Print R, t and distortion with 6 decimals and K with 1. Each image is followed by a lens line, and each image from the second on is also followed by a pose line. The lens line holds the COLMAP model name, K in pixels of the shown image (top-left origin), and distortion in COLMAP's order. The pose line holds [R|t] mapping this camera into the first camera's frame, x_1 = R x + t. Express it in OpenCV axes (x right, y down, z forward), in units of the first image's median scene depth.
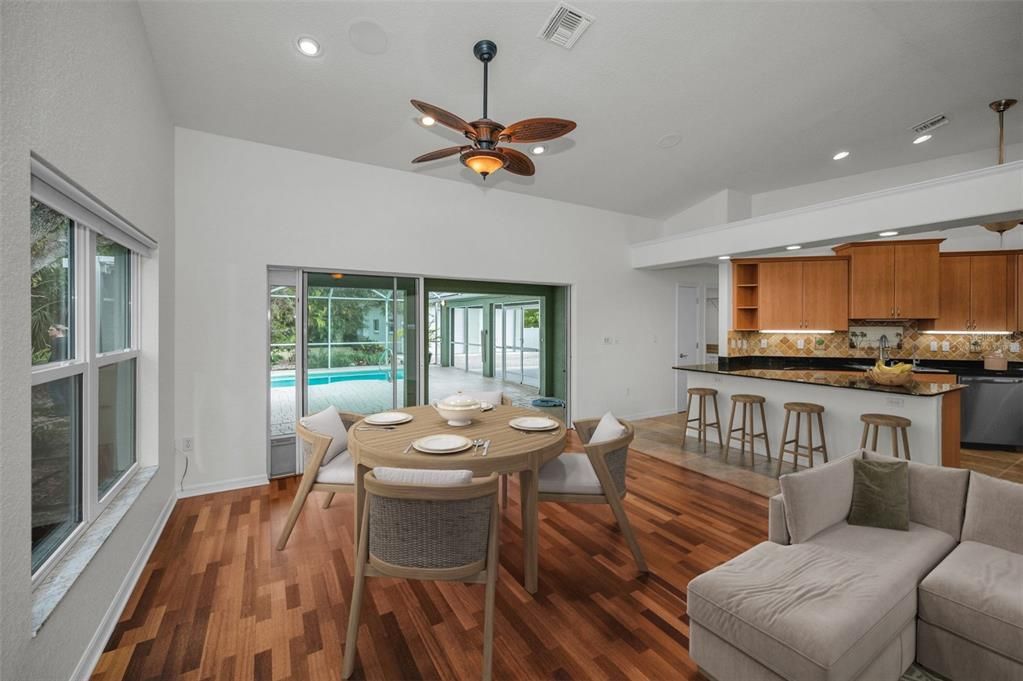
lens RADIAL K [[412.1, 0, 517.6], [0, 412.1, 324.0], [0, 0, 1]] dist [0.001986, 0.000444]
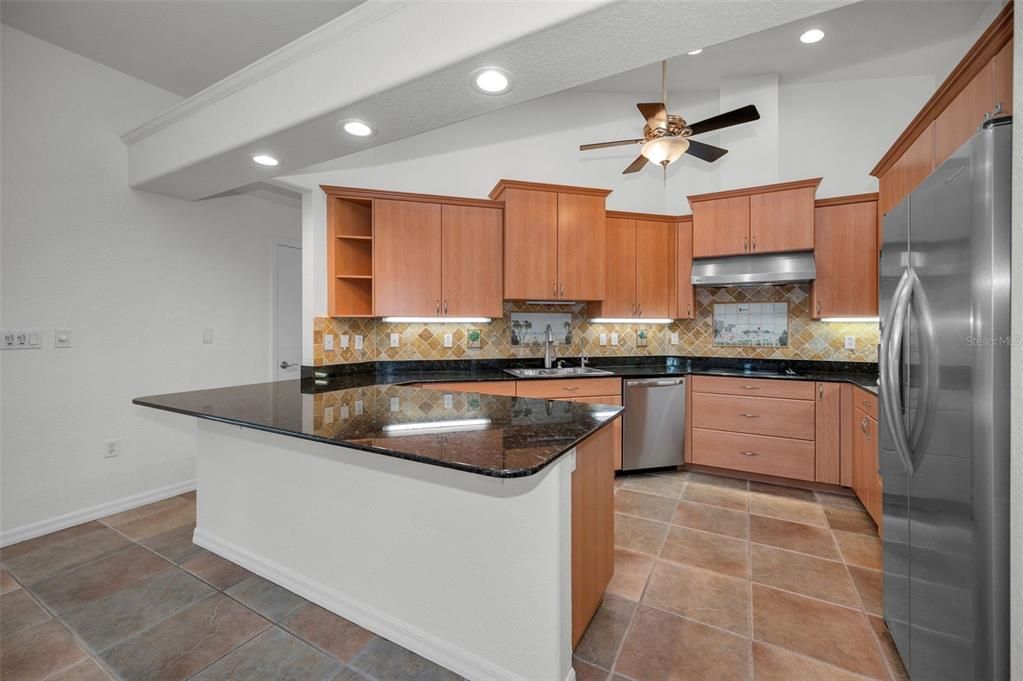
lens RADIAL K [[412.1, 0, 512.7], [0, 412.1, 333.7], [0, 0, 1]] dist [0.001986, 0.000444]
pose [[0.869684, -0.009878, 0.493510, 0.473204], [0.002829, 0.999883, 0.015028, 0.030616], [-0.493600, -0.011674, 0.869610, 0.408775]]
